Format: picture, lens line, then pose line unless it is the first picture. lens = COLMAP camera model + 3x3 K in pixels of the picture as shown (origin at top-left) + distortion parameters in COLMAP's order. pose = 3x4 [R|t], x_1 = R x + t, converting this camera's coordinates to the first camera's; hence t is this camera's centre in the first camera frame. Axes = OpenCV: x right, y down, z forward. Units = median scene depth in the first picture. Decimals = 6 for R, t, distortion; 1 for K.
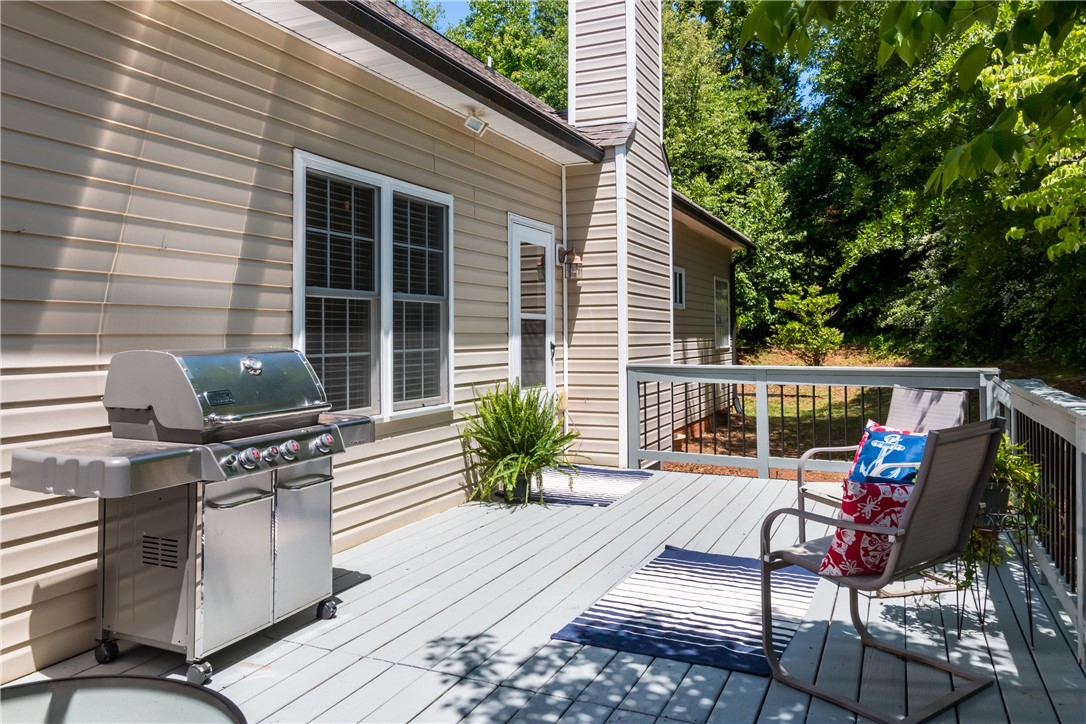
lens RADIAL K [[786.1, 0, 539.2], [0, 786.1, 326.5], [0, 0, 1]] dist [-0.005785, -0.003411]
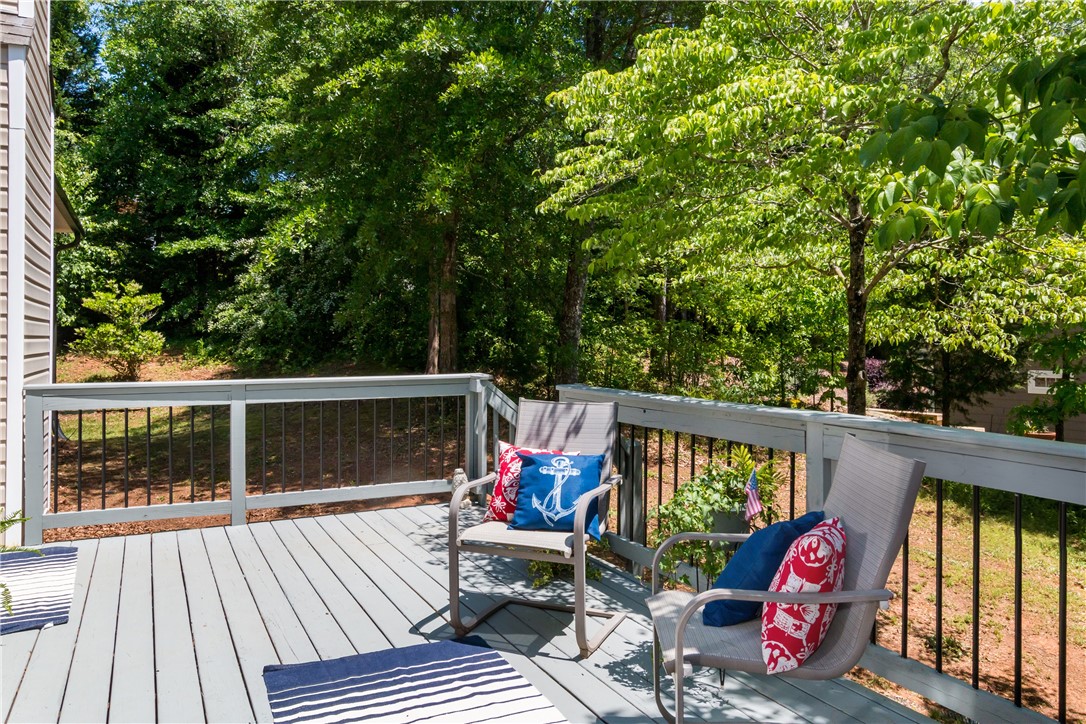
lens RADIAL K [[786.1, 0, 539.2], [0, 786.1, 326.5], [0, 0, 1]] dist [-0.005785, -0.003411]
pose [[0.629701, 0.012242, 0.776741, -0.044661], [-0.007848, 0.999925, -0.009397, 0.000788], [-0.776798, -0.000179, 0.629750, 0.094437]]
